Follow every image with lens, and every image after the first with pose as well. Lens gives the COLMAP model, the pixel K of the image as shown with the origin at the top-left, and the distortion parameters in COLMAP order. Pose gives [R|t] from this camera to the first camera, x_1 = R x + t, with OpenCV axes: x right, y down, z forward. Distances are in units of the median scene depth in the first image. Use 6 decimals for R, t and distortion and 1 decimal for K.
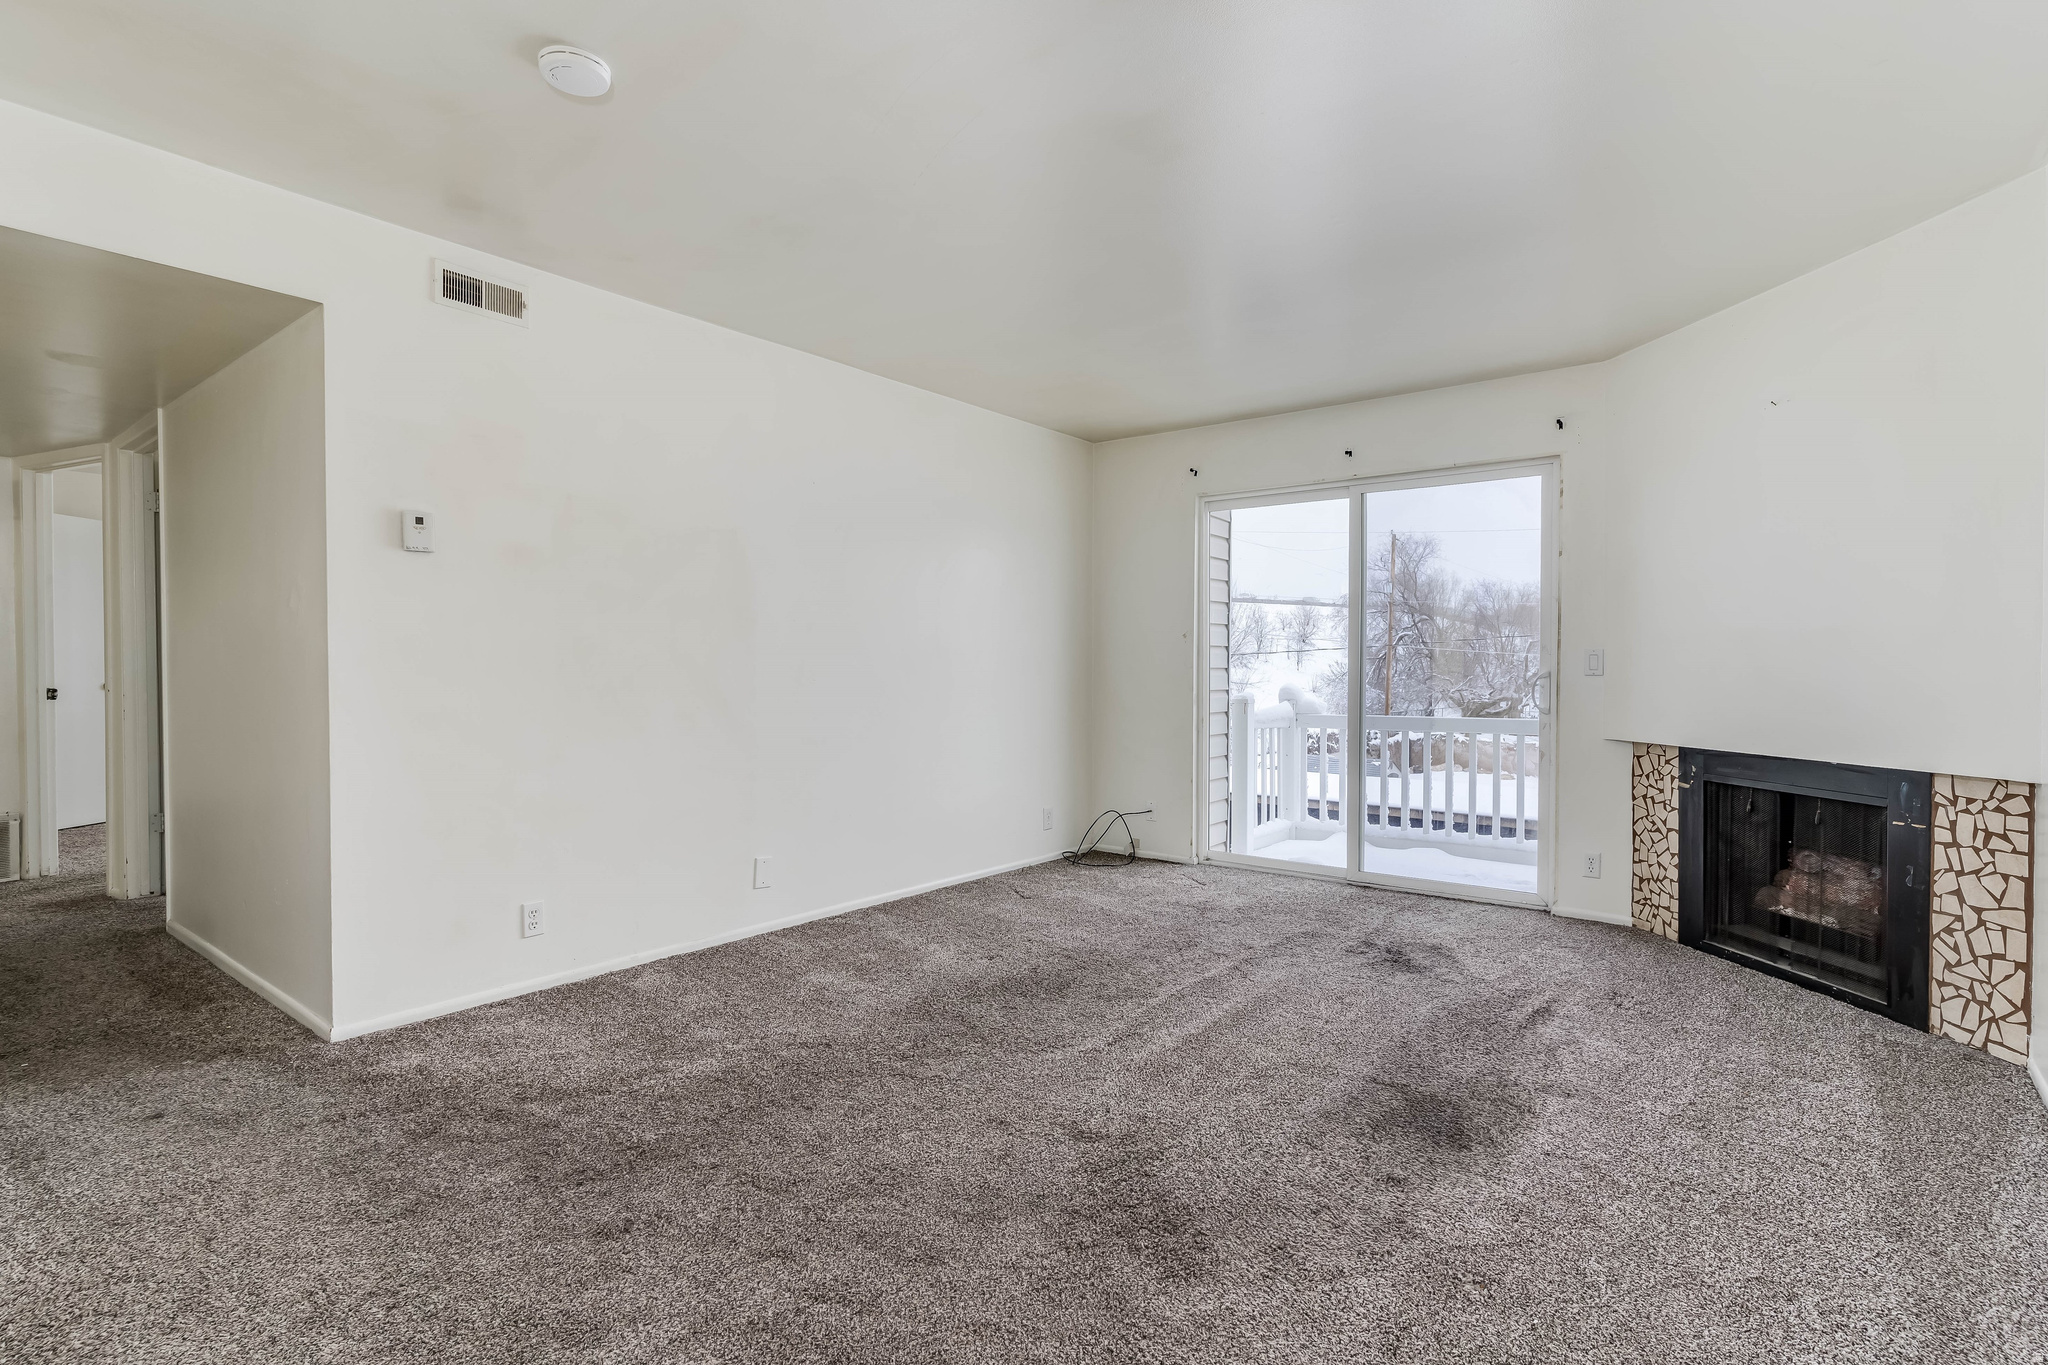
lens RADIAL K [[989.3, 0, 1024.0], [0, 989.3, 682.5], [0, 0, 1]] dist [0.001741, 0.000363]
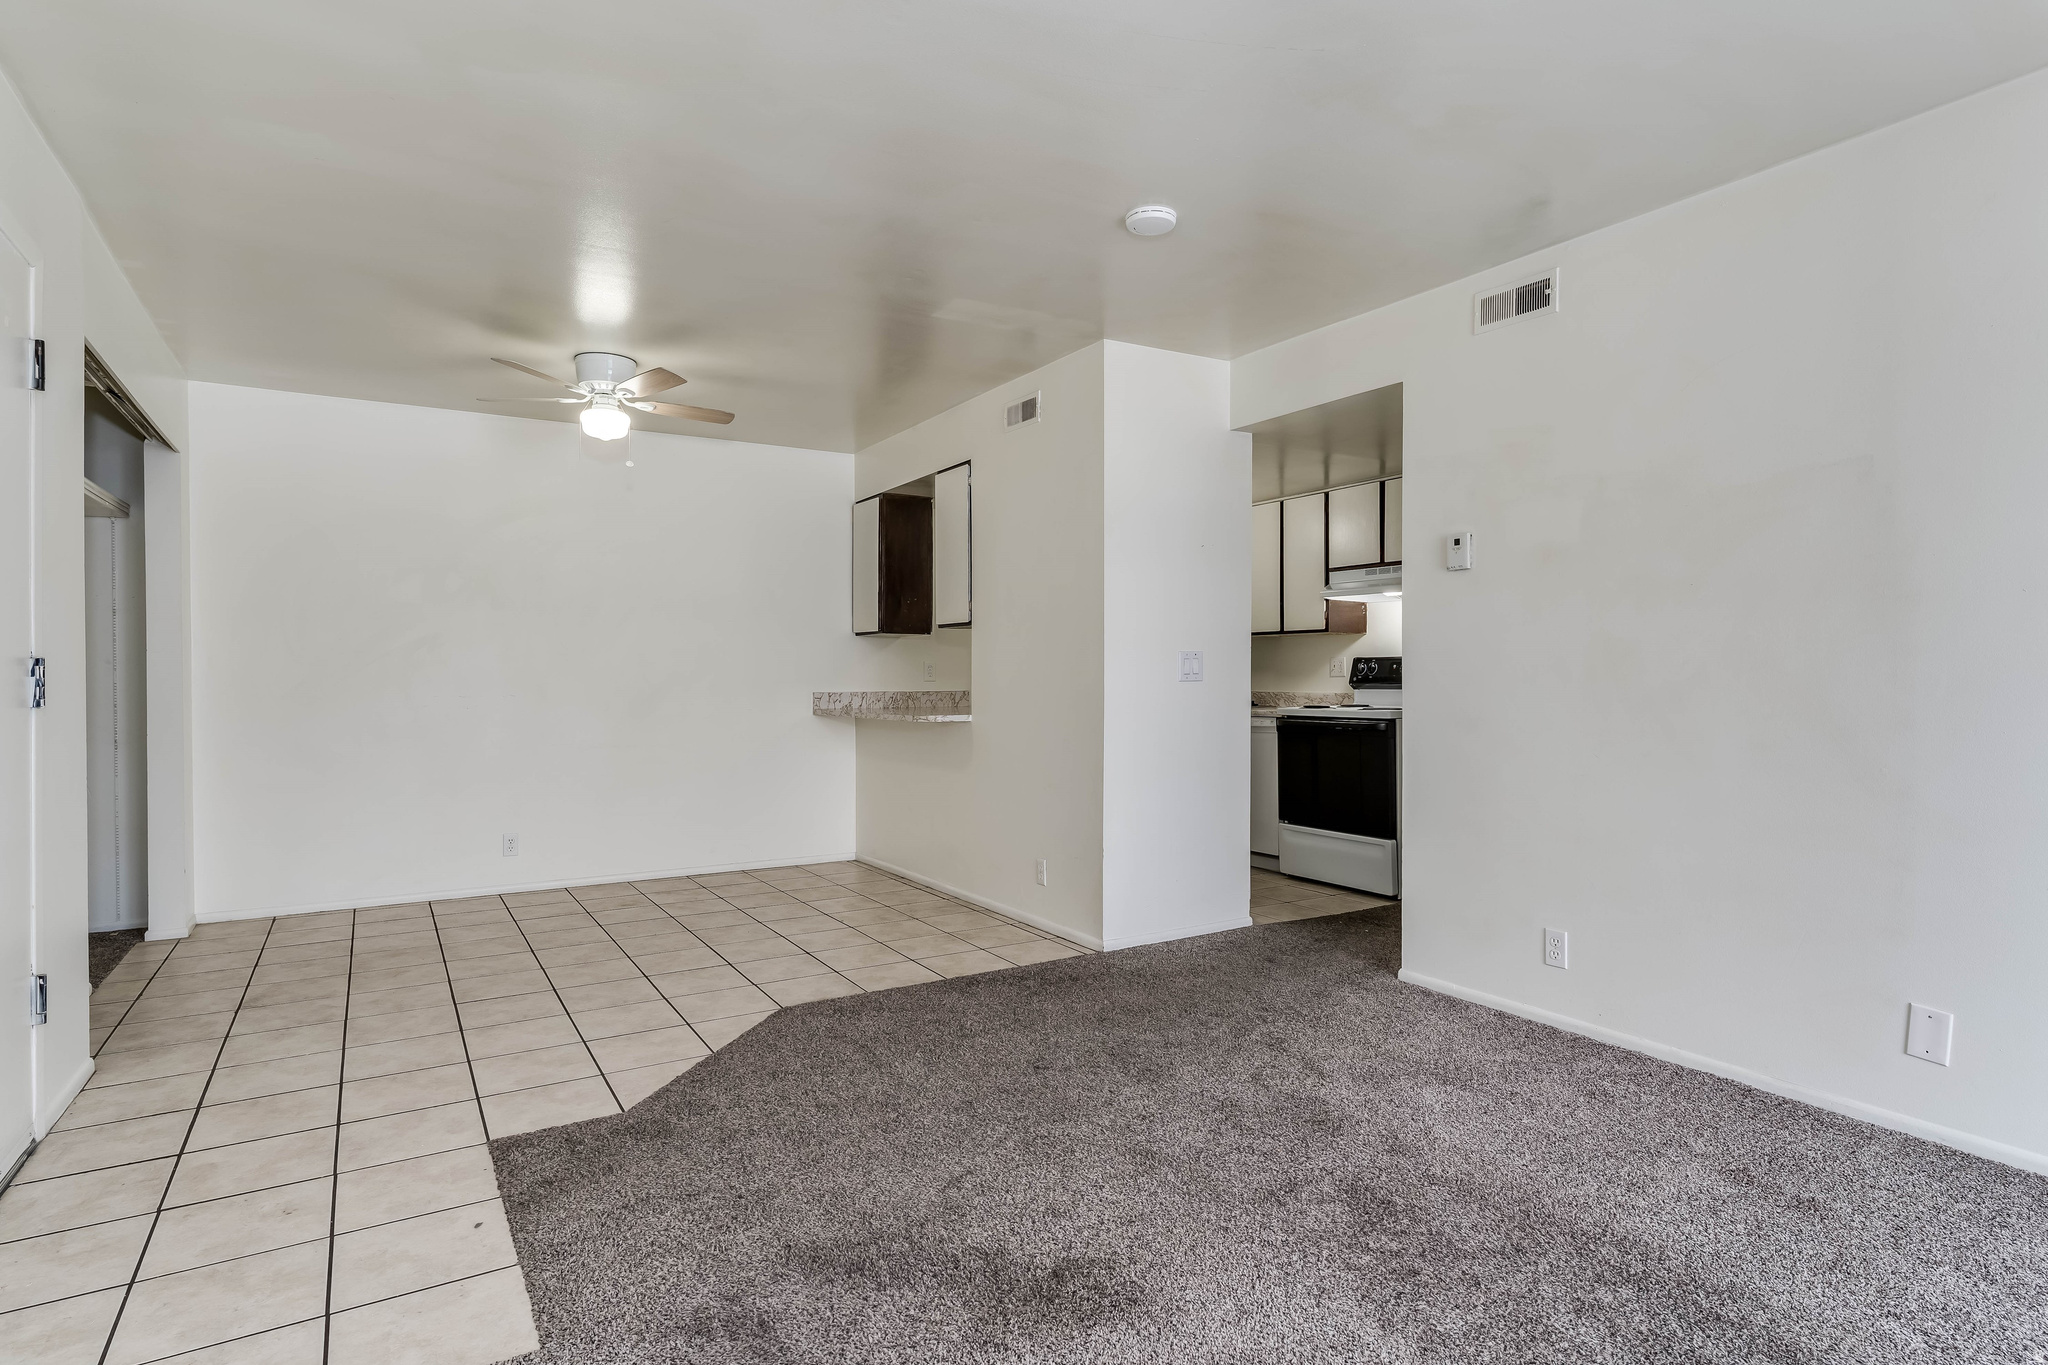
lens RADIAL K [[1075.6, 0, 1024.0], [0, 1075.6, 682.5], [0, 0, 1]] dist [0.001234, -0.000173]
pose [[-0.346720, 0.007667, -0.937937, 0.547249], [-0.017899, 0.999730, 0.014789, -0.013394], [0.937798, 0.021916, -0.346489, 0.779005]]
